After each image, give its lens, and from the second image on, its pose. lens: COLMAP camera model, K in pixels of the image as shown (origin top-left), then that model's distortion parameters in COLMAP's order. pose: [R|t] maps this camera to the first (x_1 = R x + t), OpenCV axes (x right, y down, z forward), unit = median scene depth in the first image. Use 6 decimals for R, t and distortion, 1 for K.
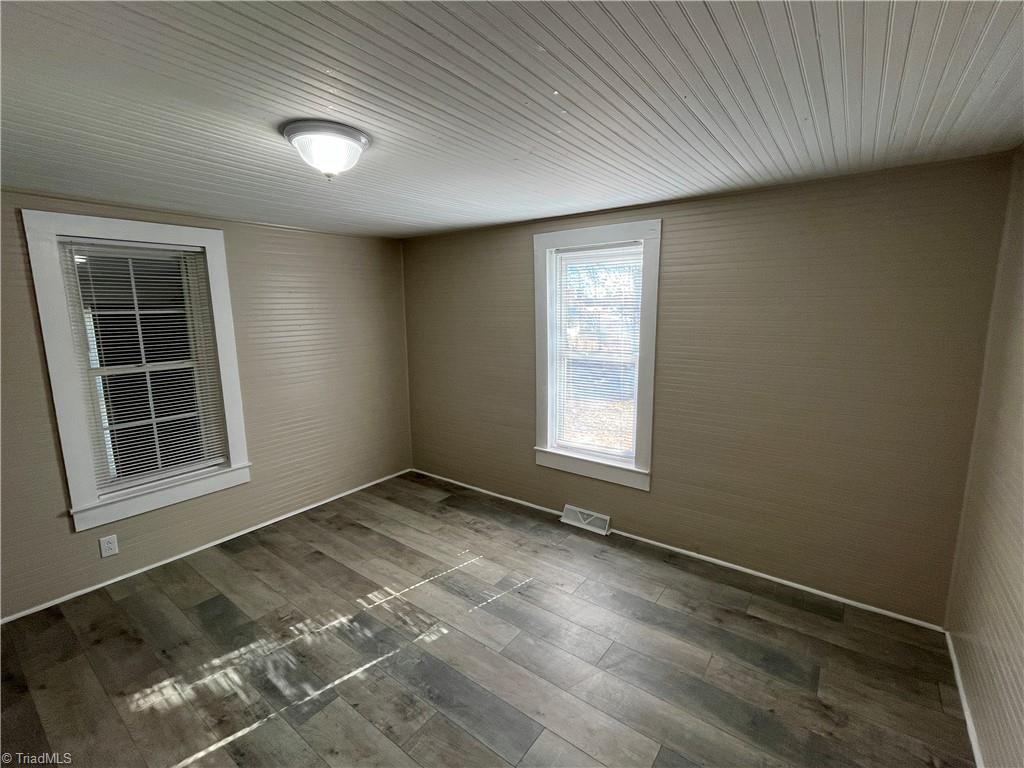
lens RADIAL K [[457.9, 0, 509.4], [0, 457.9, 385.6], [0, 0, 1]] dist [-0.008701, 0.001688]
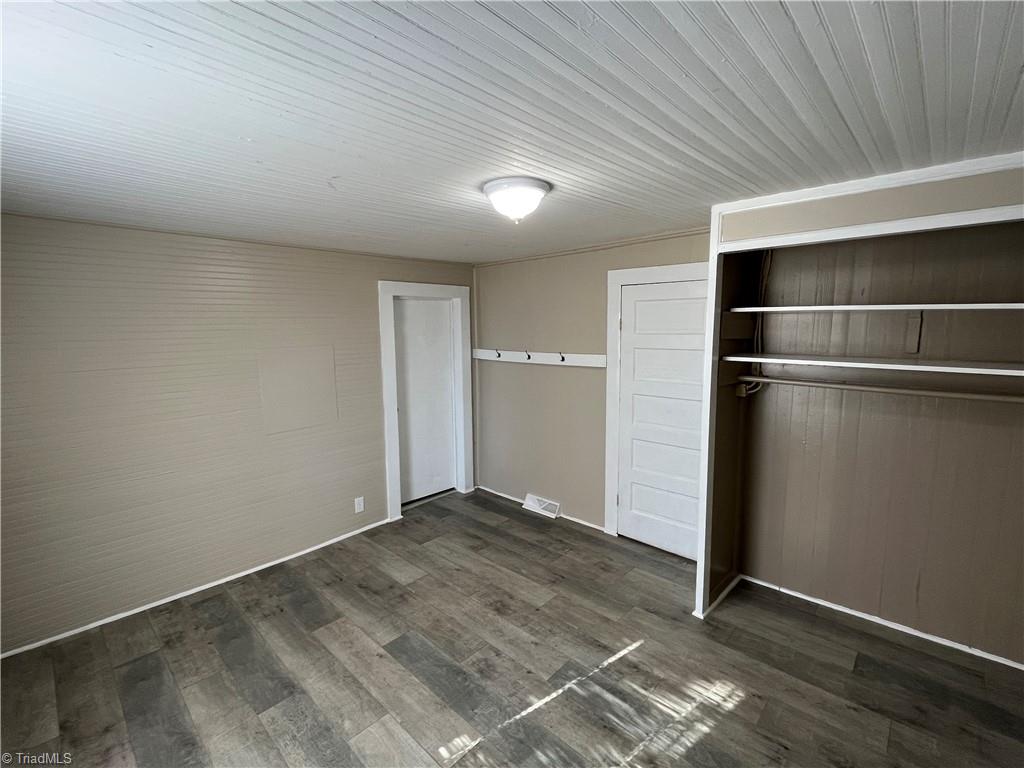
lens RADIAL K [[457.9, 0, 511.6], [0, 457.9, 386.4], [0, 0, 1]] dist [-0.008701, 0.001688]
pose [[-0.994006, 0.007166, 0.109088, -0.340618], [0.040476, 0.951061, 0.306342, -0.276588], [-0.101554, 0.308921, -0.945650, 1.504782]]
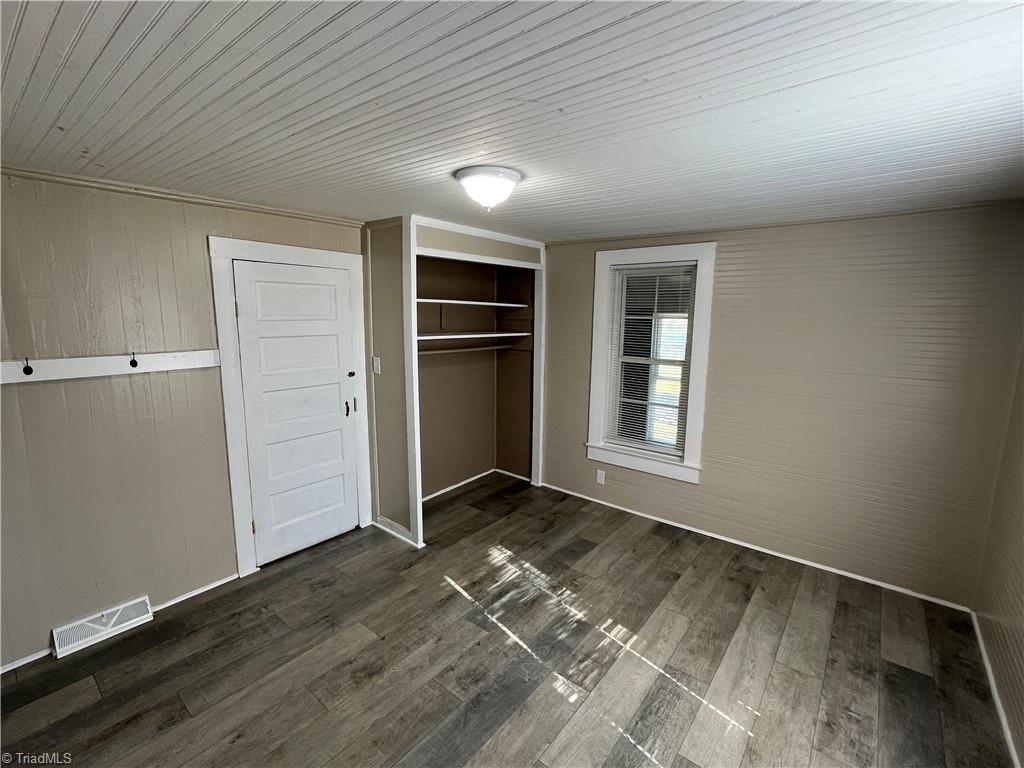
lens RADIAL K [[457.9, 0, 513.8], [0, 457.9, 383.5], [0, 0, 1]] dist [-0.008701, 0.001688]
pose [[-0.030517, 0.166890, -0.985503, 0.590355], [-0.185978, 0.967797, 0.169651, -0.150772], [0.982080, 0.188459, 0.001504, 0.770406]]
